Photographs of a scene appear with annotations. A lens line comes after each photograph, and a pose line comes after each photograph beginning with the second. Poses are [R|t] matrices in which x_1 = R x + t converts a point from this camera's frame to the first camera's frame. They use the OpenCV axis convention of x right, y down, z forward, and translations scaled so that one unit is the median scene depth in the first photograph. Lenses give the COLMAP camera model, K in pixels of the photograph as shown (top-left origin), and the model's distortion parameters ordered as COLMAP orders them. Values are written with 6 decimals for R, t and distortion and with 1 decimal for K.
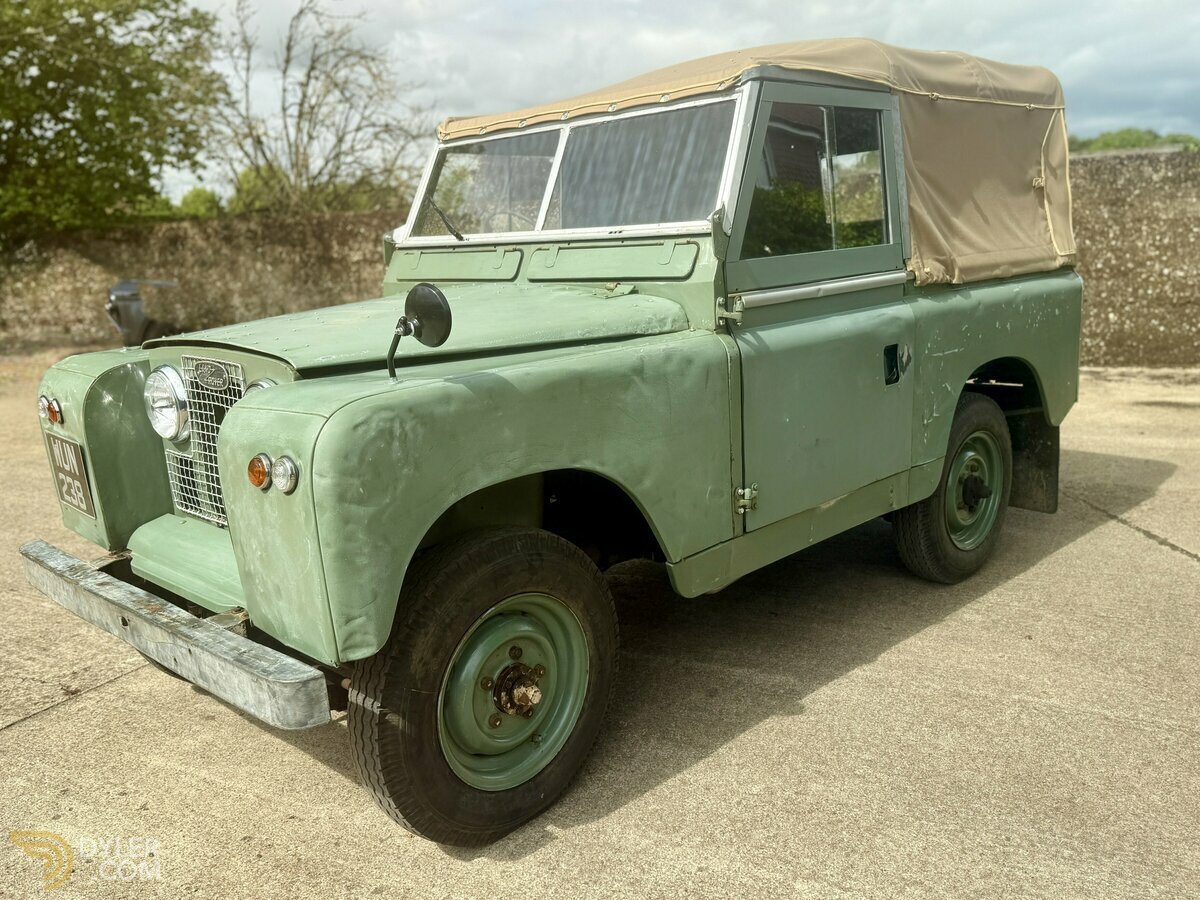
lens RADIAL K [[1005.8, 0, 609.6], [0, 1005.8, 479.2], [0, 0, 1]] dist [0.168808, -0.324910]
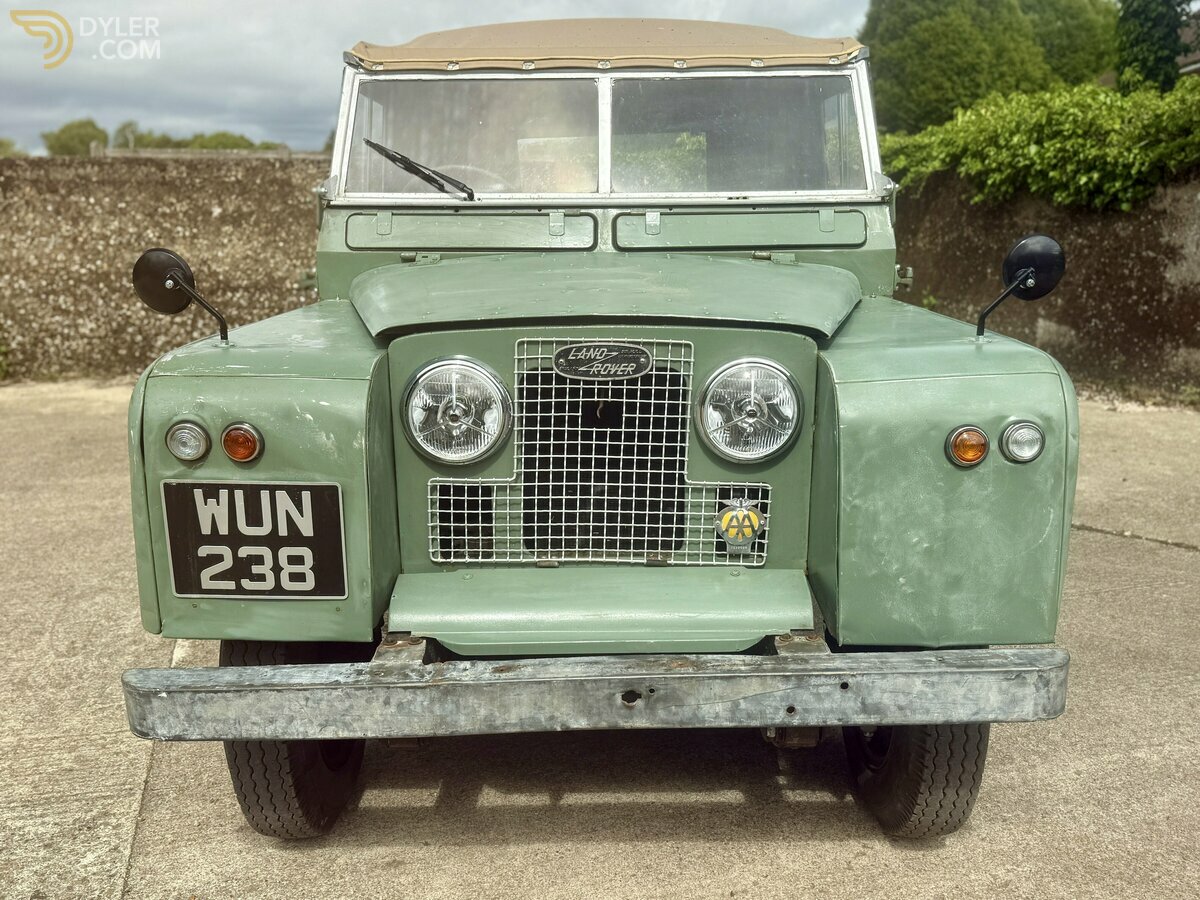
lens RADIAL K [[1082.0, 0, 610.3], [0, 1082.0, 499.6], [0, 0, 1]] dist [0.196152, -0.439668]
pose [[0.708538, -0.133771, 0.692878, -0.771974], [0.135694, 0.989372, 0.052254, -0.033272], [-0.692504, 0.056995, 0.719159, 0.341353]]
